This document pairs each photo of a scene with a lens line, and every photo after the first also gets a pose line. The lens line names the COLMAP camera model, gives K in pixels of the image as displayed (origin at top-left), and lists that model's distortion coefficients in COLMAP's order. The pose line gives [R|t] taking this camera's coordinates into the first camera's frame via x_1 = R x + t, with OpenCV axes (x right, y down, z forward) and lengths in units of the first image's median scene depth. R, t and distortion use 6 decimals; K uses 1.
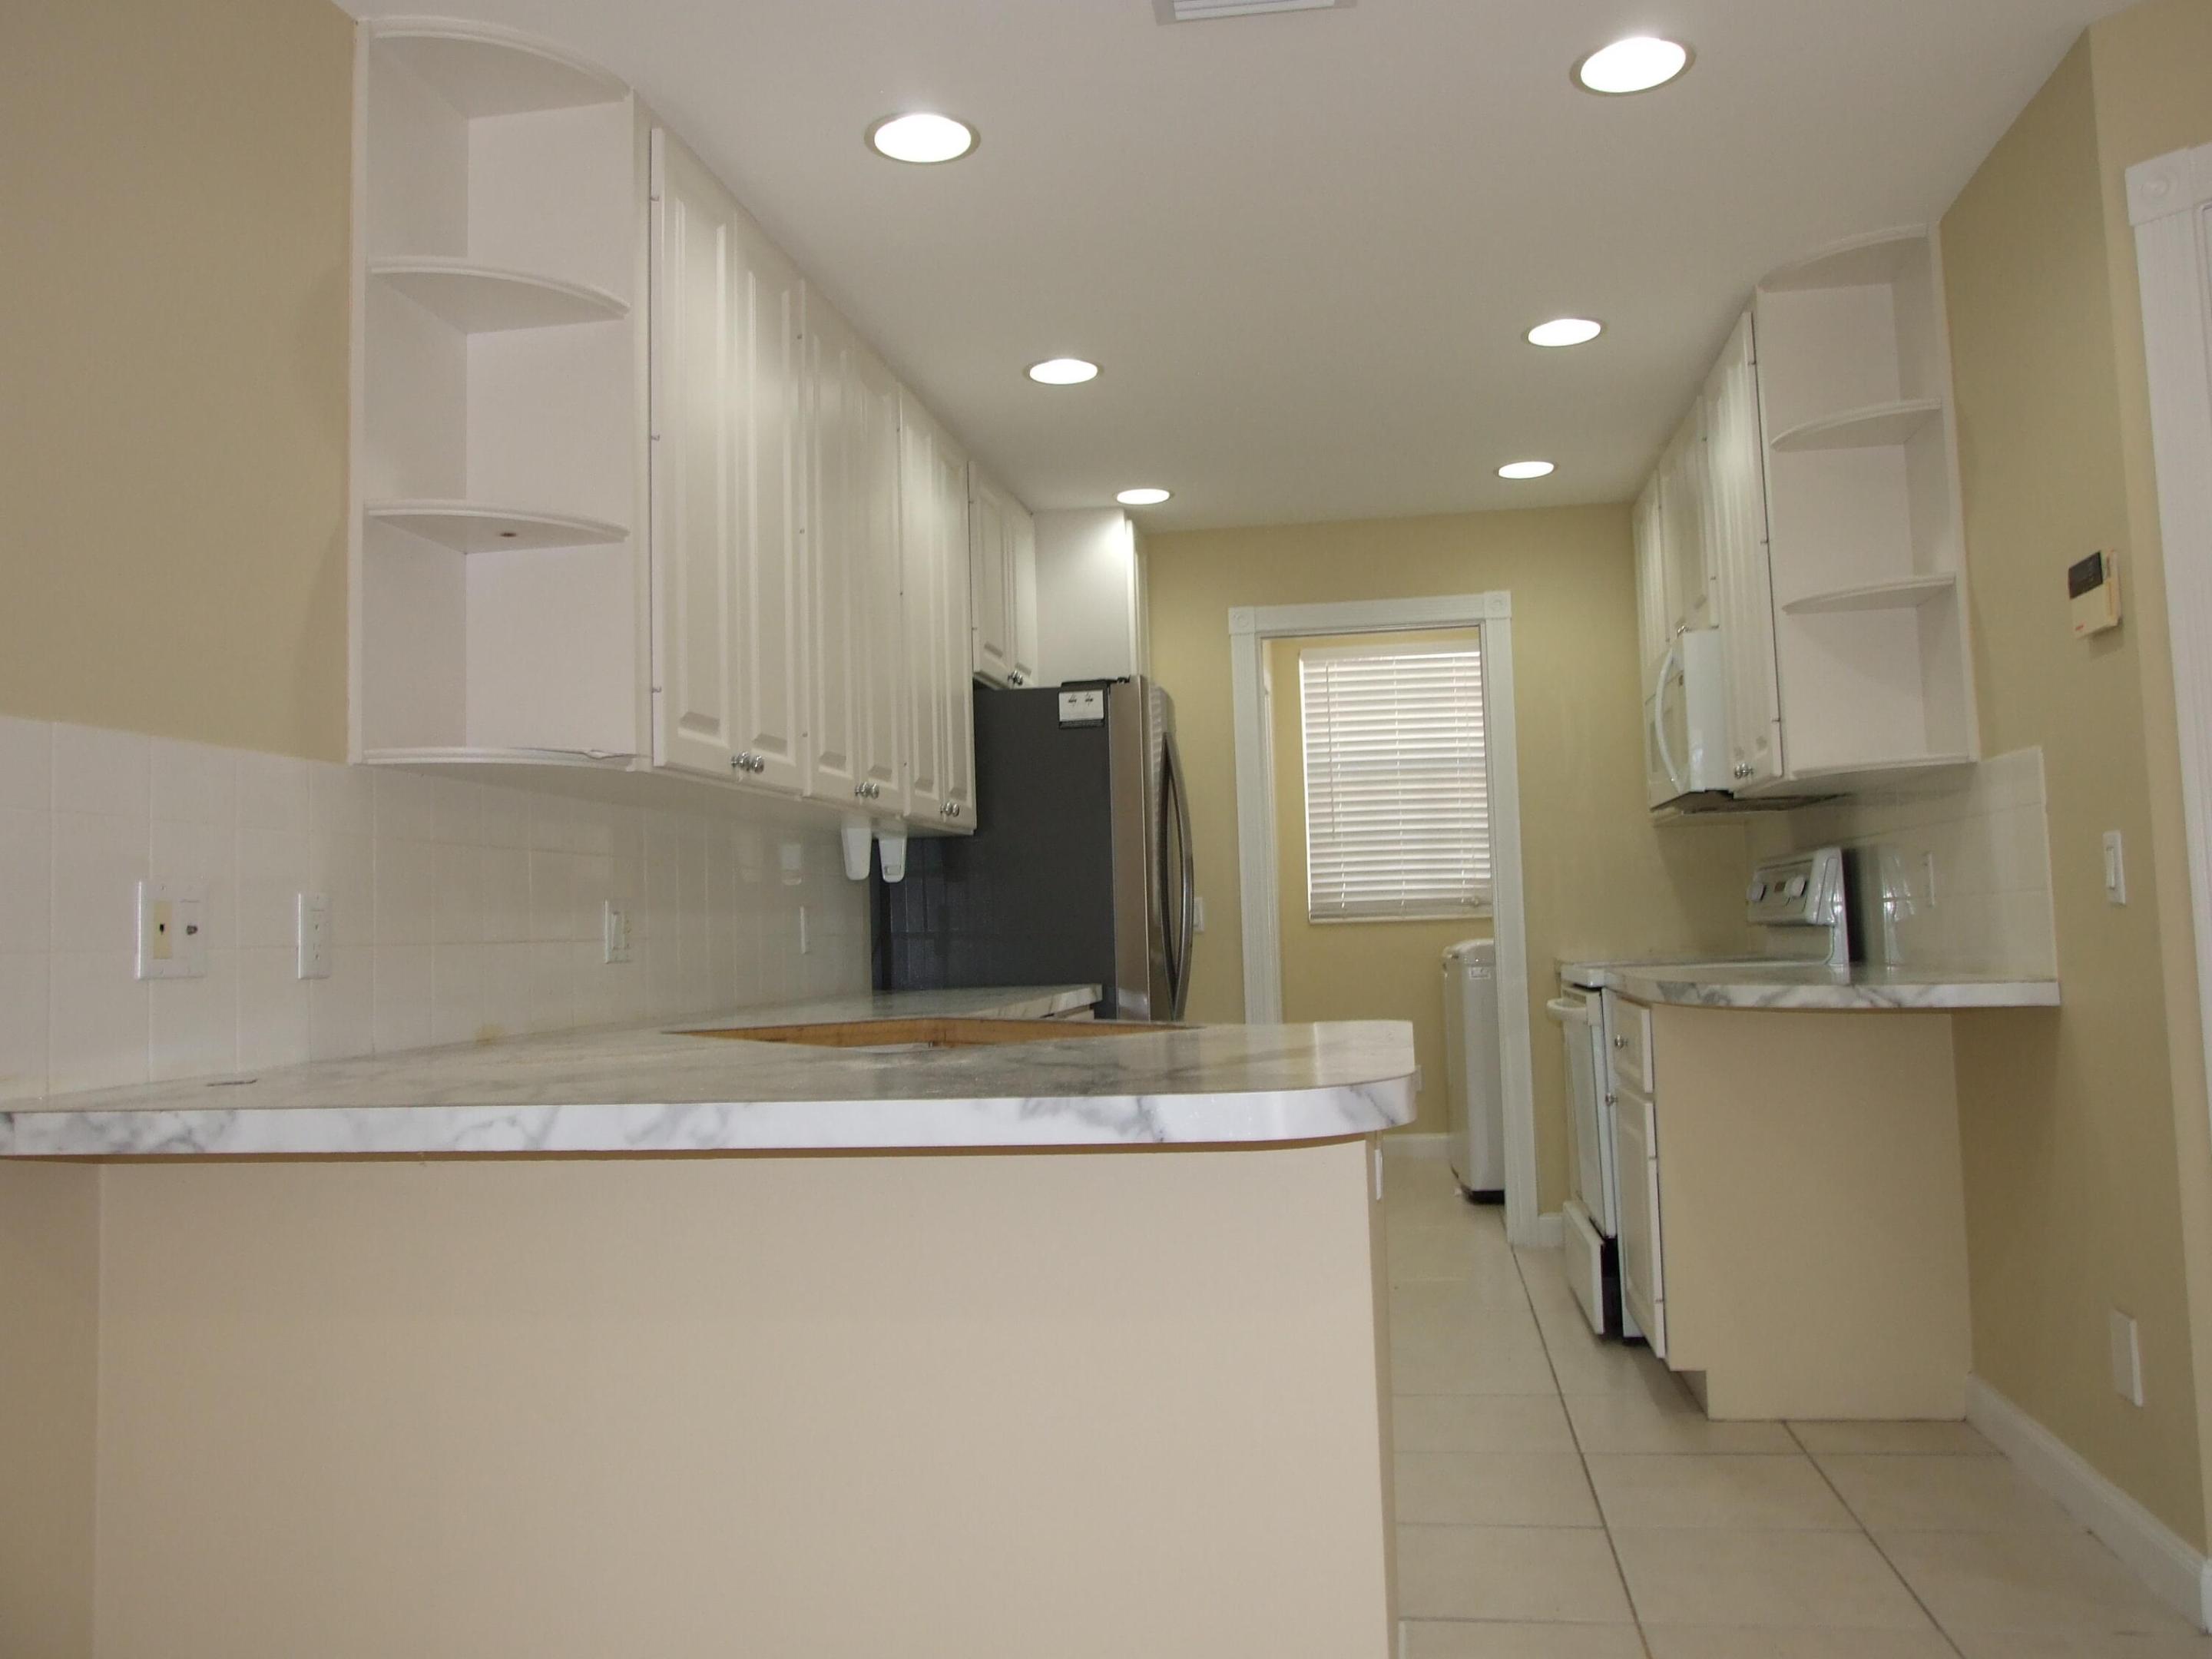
lens RADIAL K [[1781.9, 0, 1104.9], [0, 1781.9, 773.8], [0, 0, 1]] dist [-0.008541, -0.001682]
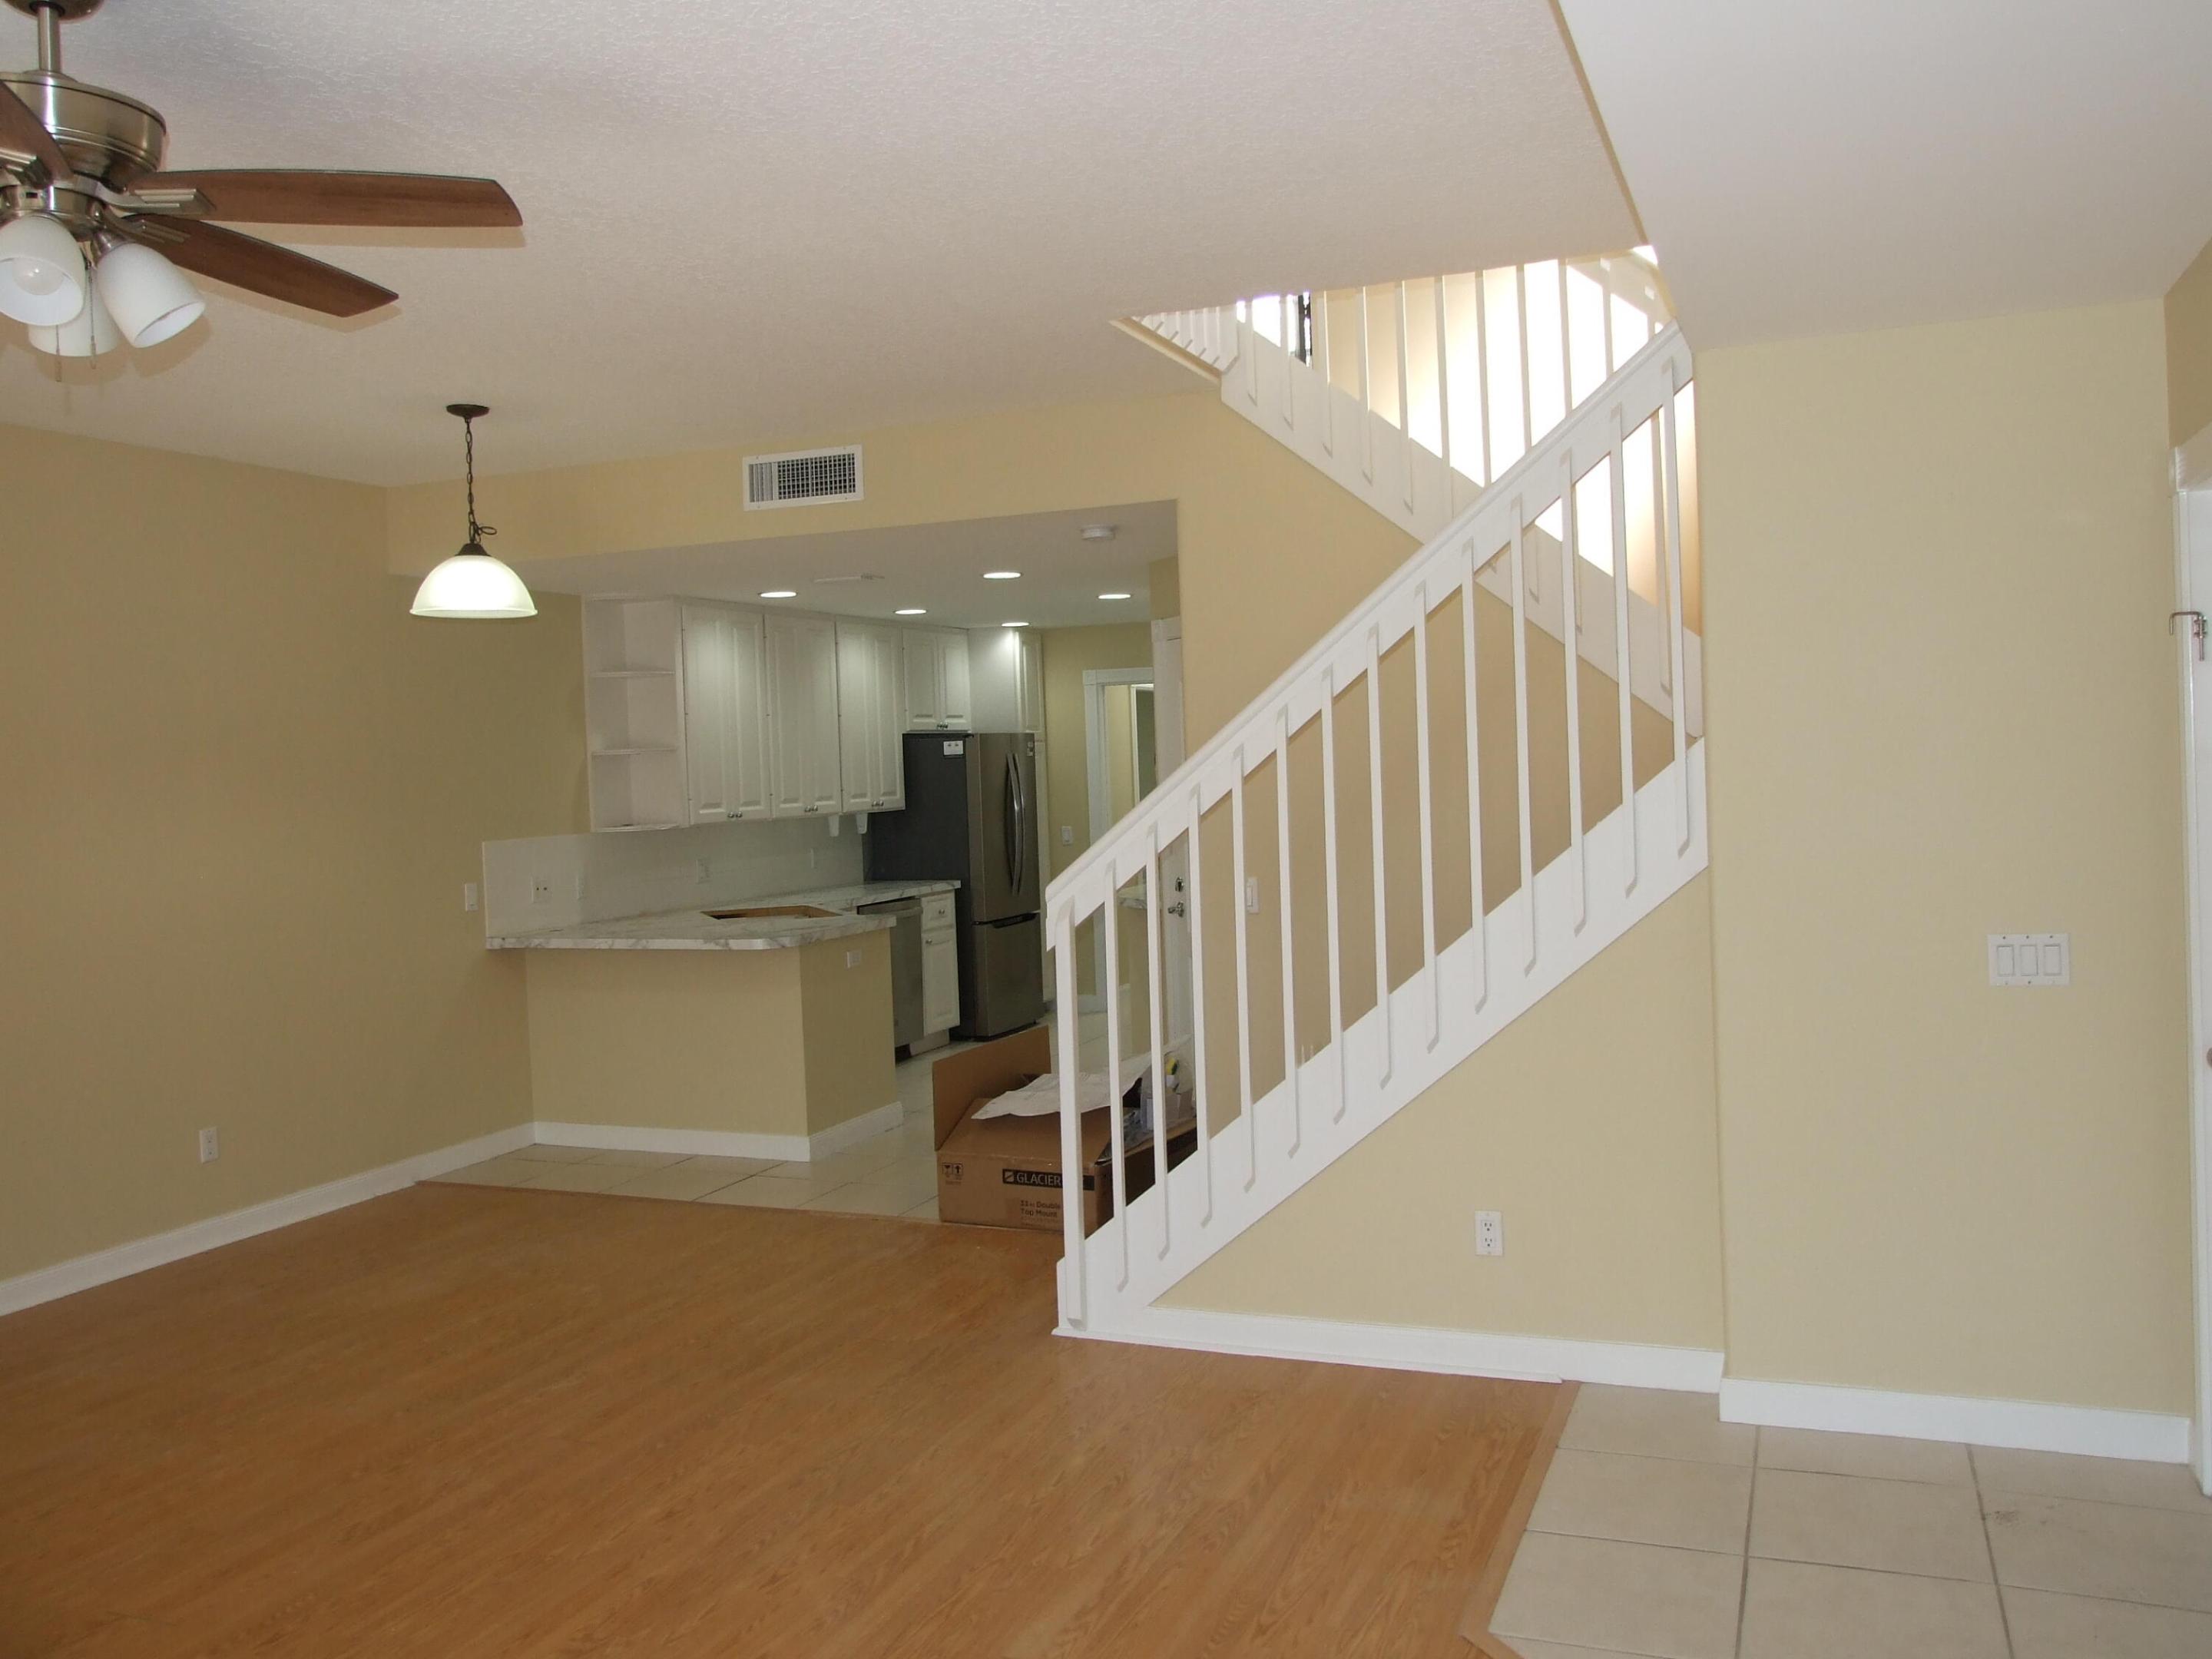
lens RADIAL K [[1781.9, 0, 1104.9], [0, 1781.9, 773.8], [0, 0, 1]] dist [-0.008541, -0.001682]
pose [[0.974893, -0.002736, -0.222659, 0.631972], [0.025729, 0.994611, 0.100429, -0.215027], [0.221184, -0.103636, 0.969710, -1.008822]]
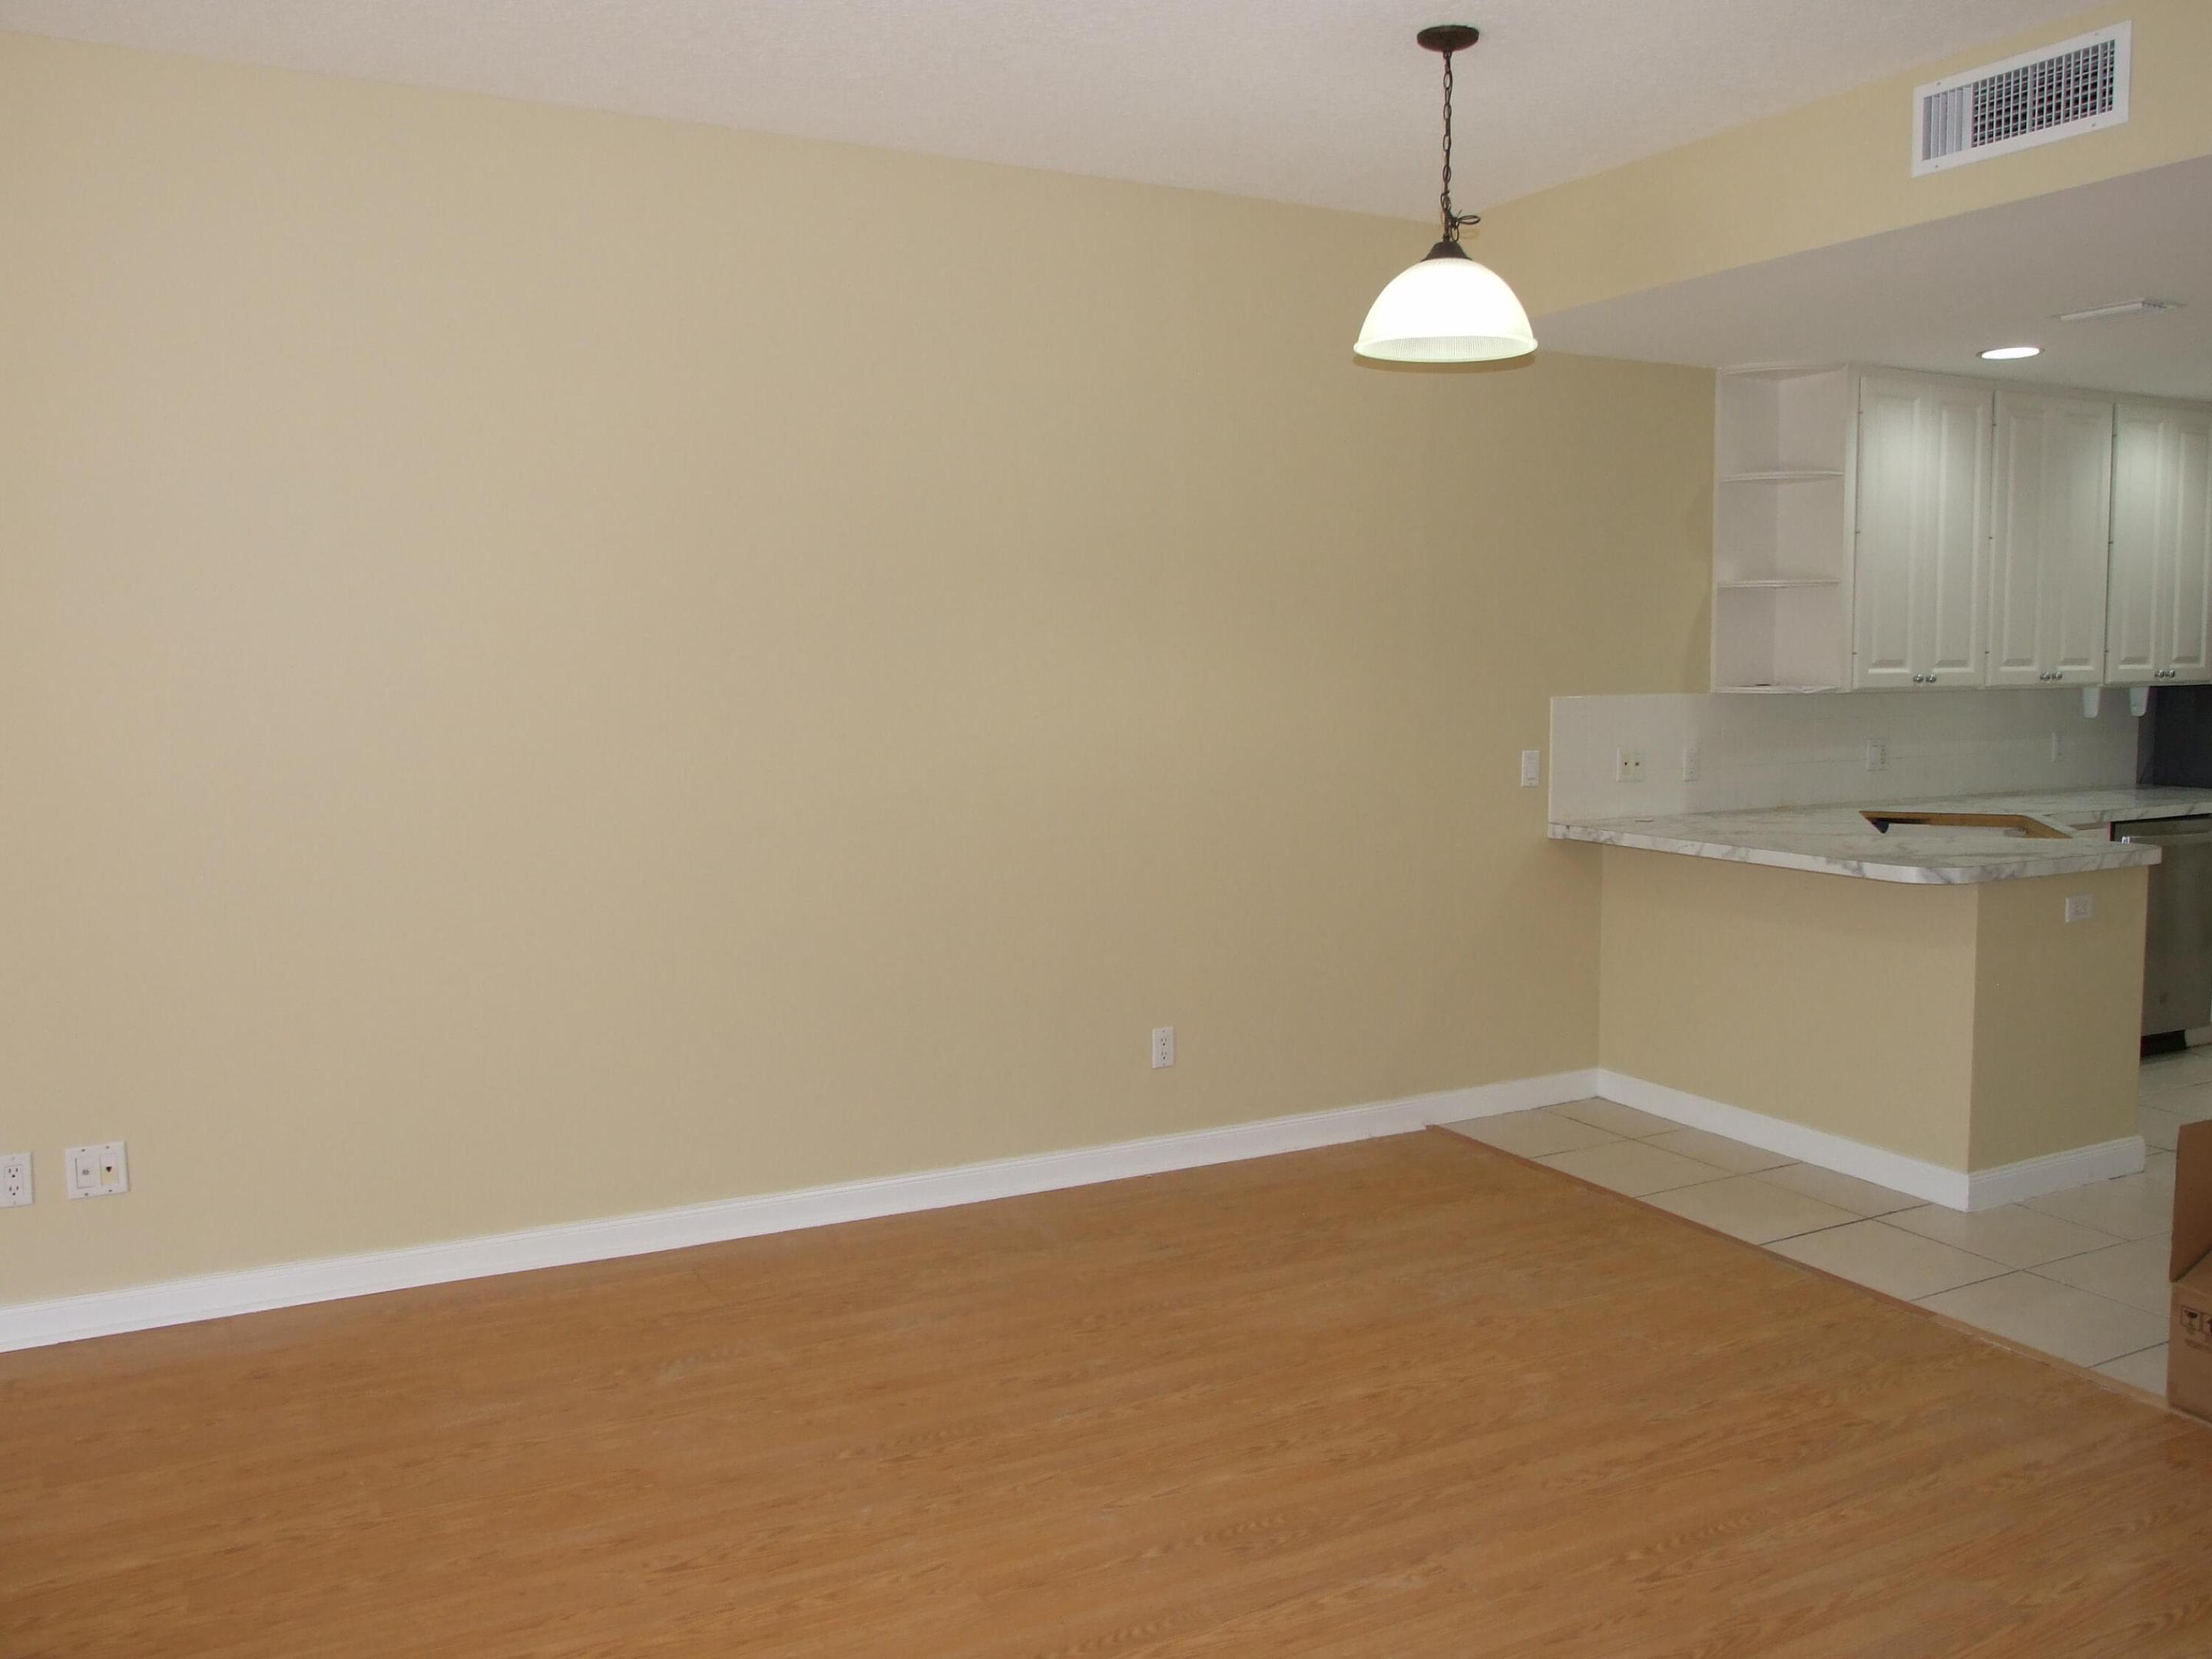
lens RADIAL K [[1753.4, 0, 1109.2], [0, 1753.4, 800.1], [0, 0, 1]] dist [-0.049746, 0.019504]
pose [[0.601496, 0.095483, -0.793149, 0.505987], [0.057891, 0.985012, 0.162483, -0.151754], [0.796776, -0.143649, 0.586952, -0.552920]]
